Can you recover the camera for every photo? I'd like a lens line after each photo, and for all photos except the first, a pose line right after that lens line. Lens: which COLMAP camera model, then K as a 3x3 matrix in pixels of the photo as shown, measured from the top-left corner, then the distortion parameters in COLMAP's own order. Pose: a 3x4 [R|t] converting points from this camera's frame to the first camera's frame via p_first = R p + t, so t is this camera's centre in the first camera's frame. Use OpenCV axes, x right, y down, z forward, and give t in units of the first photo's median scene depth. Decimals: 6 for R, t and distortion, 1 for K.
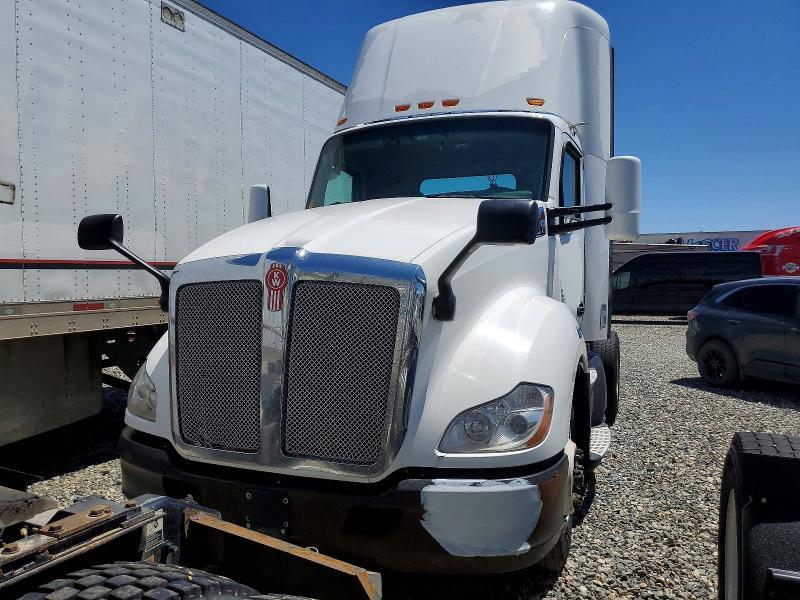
lens RADIAL K [[608.2, 0, 389.6], [0, 608.2, 300.3], [0, 0, 1]] dist [0.050974, 0.010407]
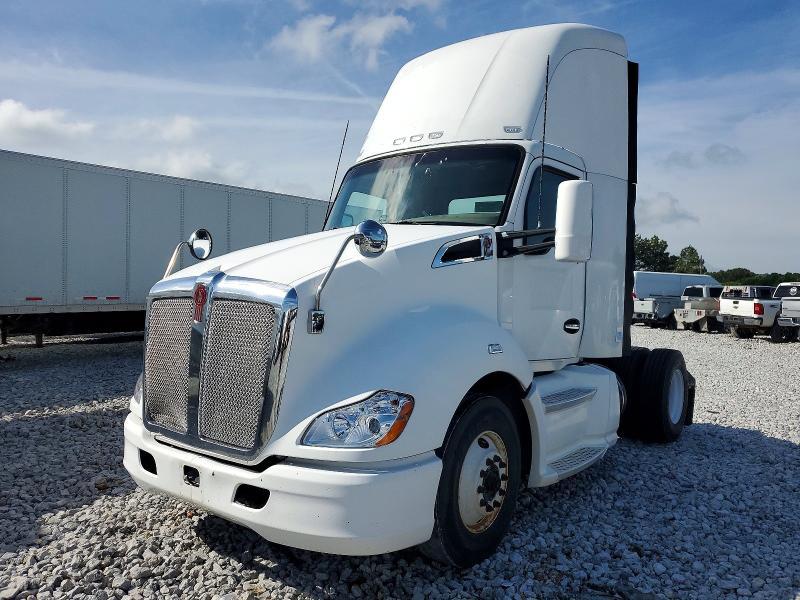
lens RADIAL K [[596.8, 0, 391.9], [0, 596.8, 299.1], [0, 0, 1]] dist [0.052019, 0.005200]
pose [[0.960646, 0.016726, -0.277271, 0.345121], [-0.022196, 0.999616, -0.016600, -0.011153], [0.276886, 0.022101, 0.960648, -0.047912]]
